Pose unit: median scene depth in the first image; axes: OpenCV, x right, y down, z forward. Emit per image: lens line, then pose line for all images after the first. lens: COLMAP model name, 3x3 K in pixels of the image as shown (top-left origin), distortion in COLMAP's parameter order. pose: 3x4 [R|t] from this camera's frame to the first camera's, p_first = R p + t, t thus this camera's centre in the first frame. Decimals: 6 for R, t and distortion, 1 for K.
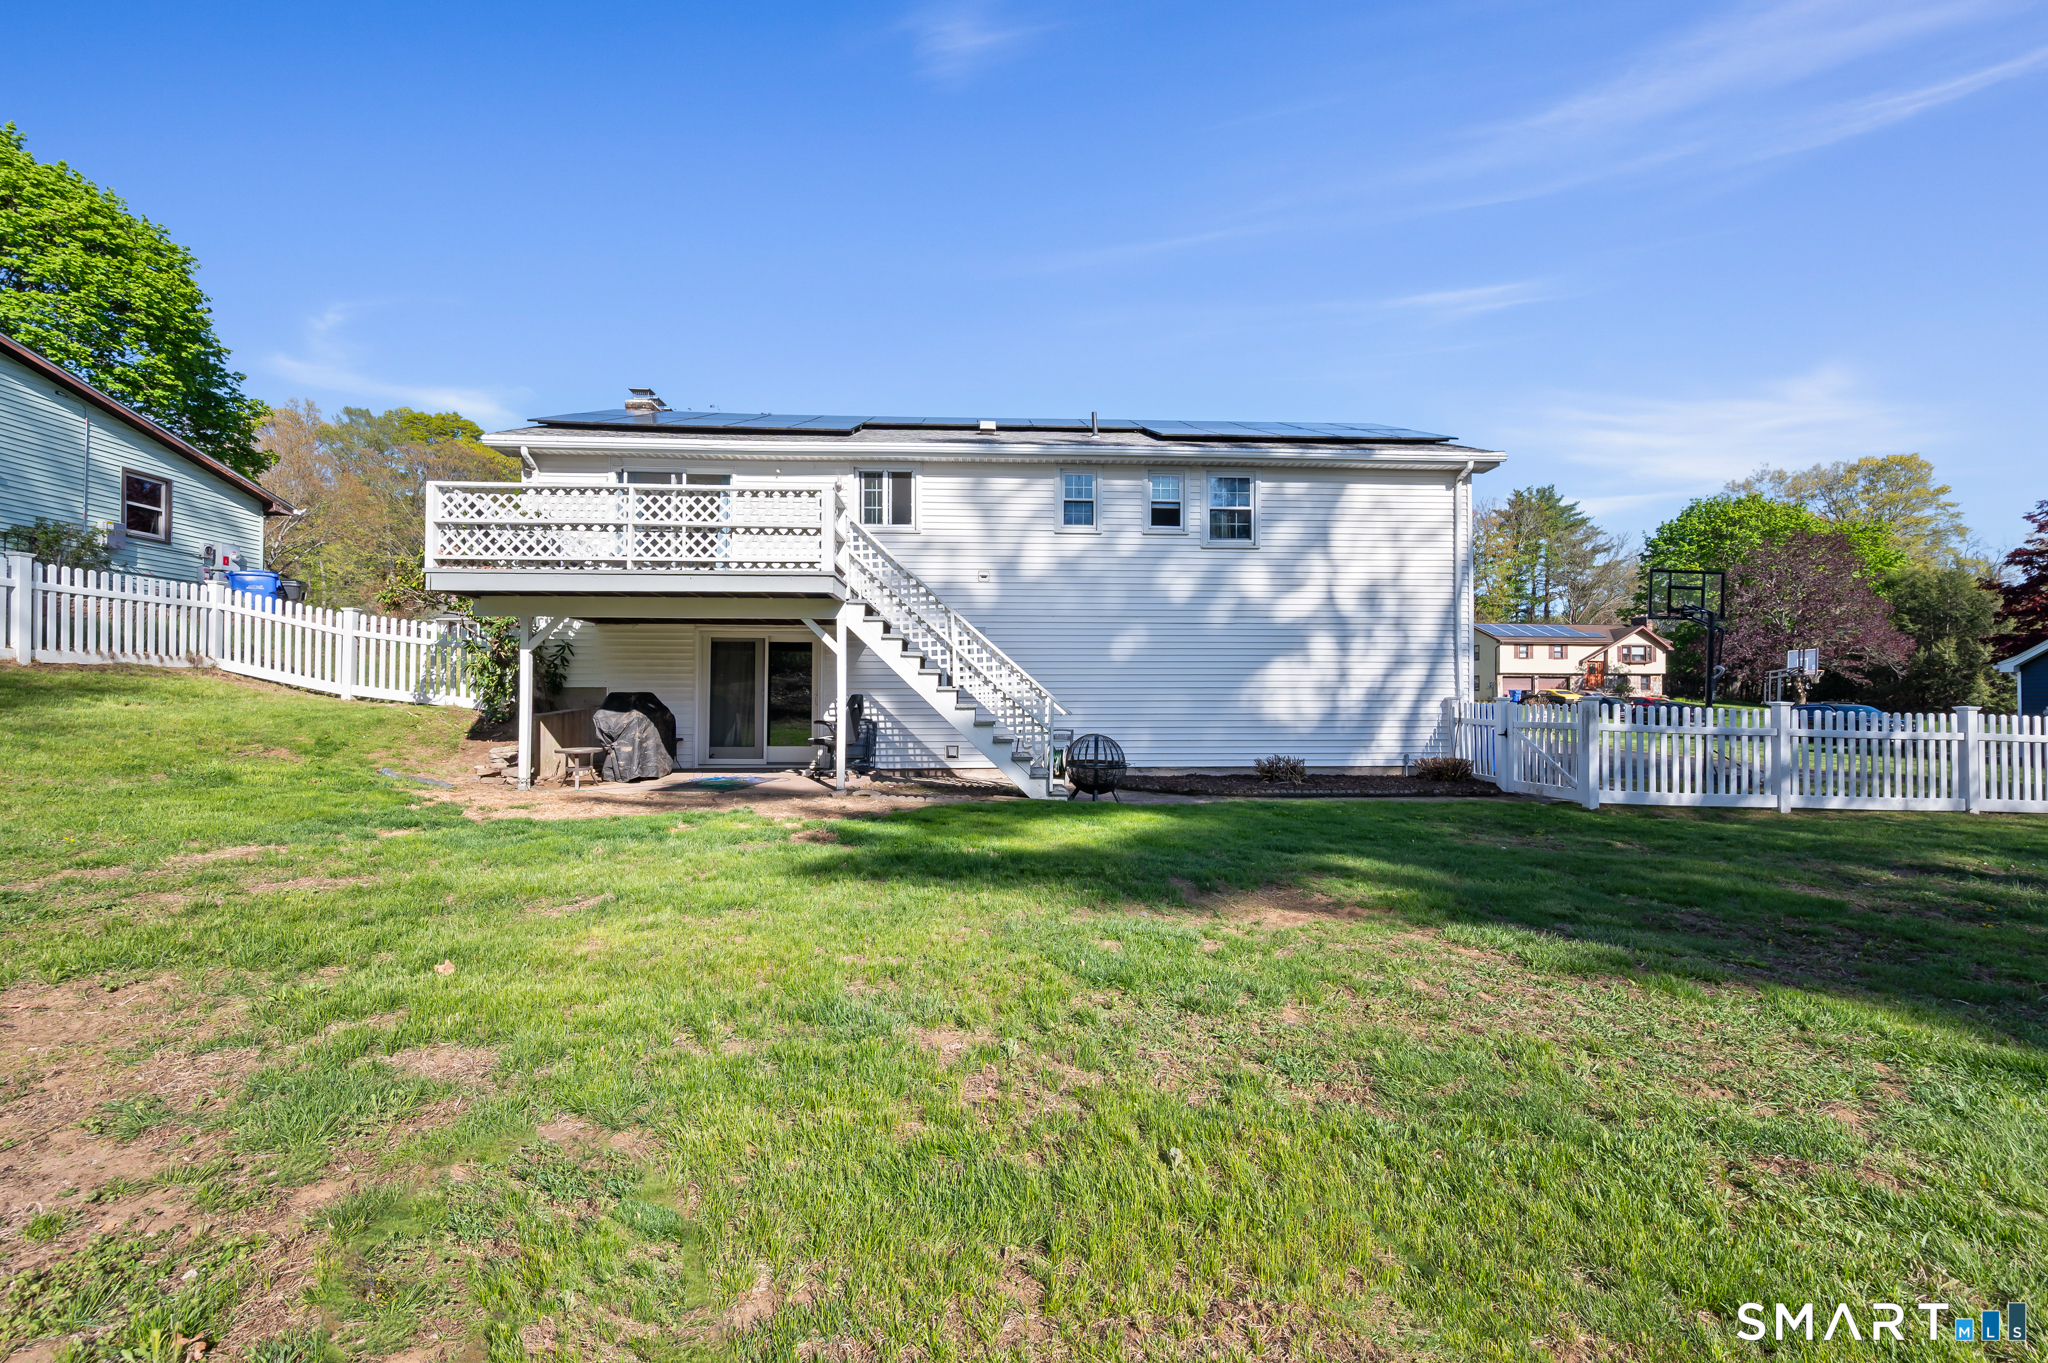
lens RADIAL K [[773.5, 0, 1020.2], [0, 773.5, 692.7], [0, 0, 1]] dist [-0.009368, 0.000214]
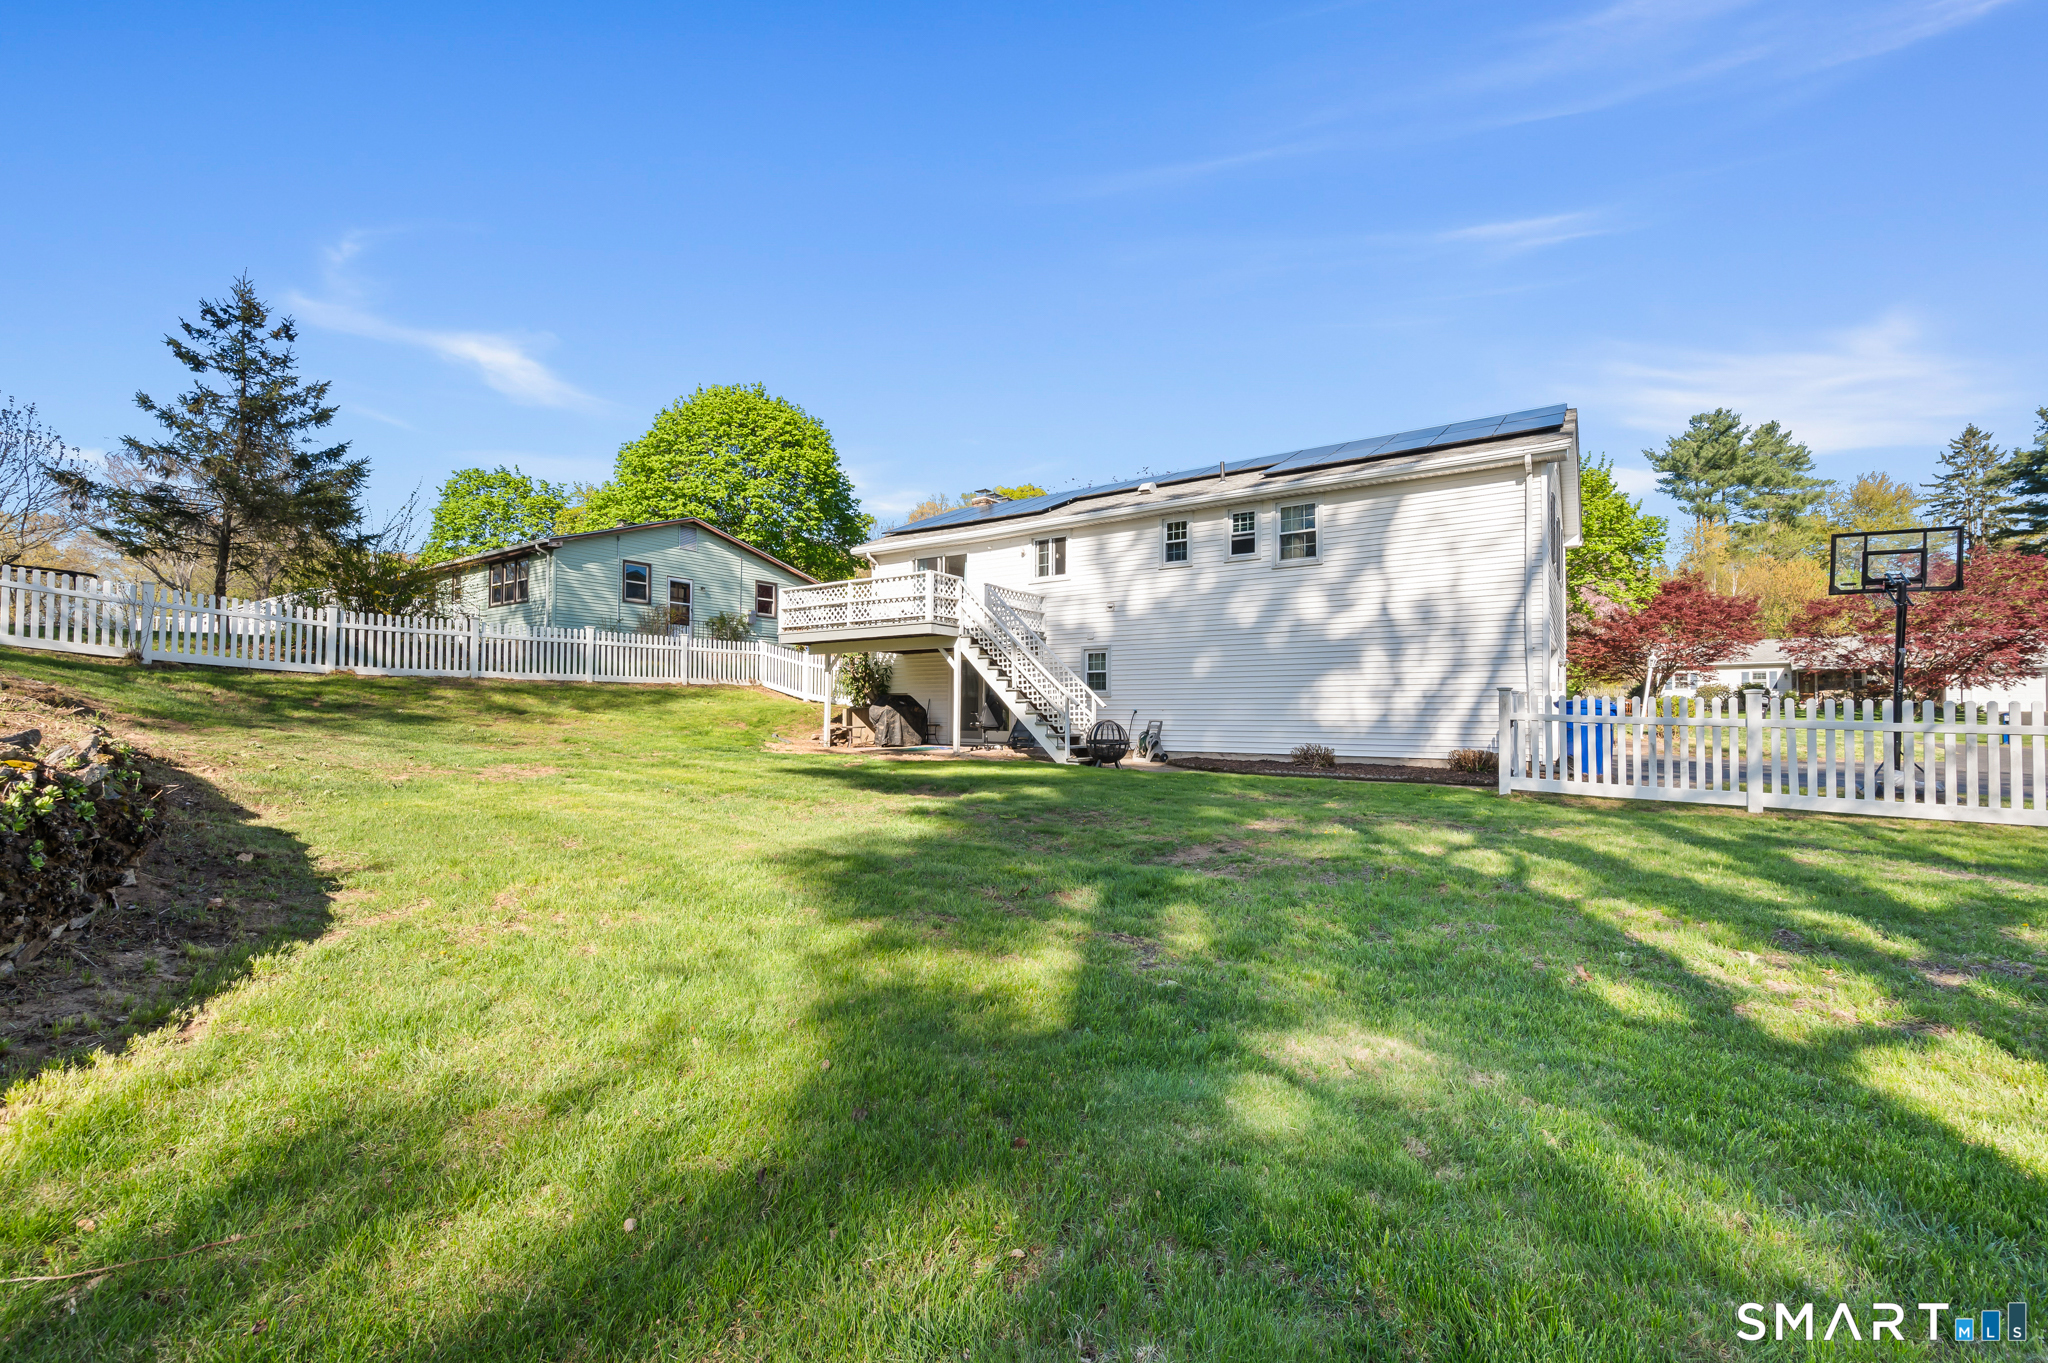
lens RADIAL K [[823.7, 0, 1027.5], [0, 823.7, 670.5], [0, 0, 1]] dist [0.002883, -0.000001]
pose [[0.783317, -0.025770, -0.621089, 0.704787], [-0.009735, 0.998509, -0.053706, 0.031595], [0.621547, 0.048115, 0.781898, -0.176178]]
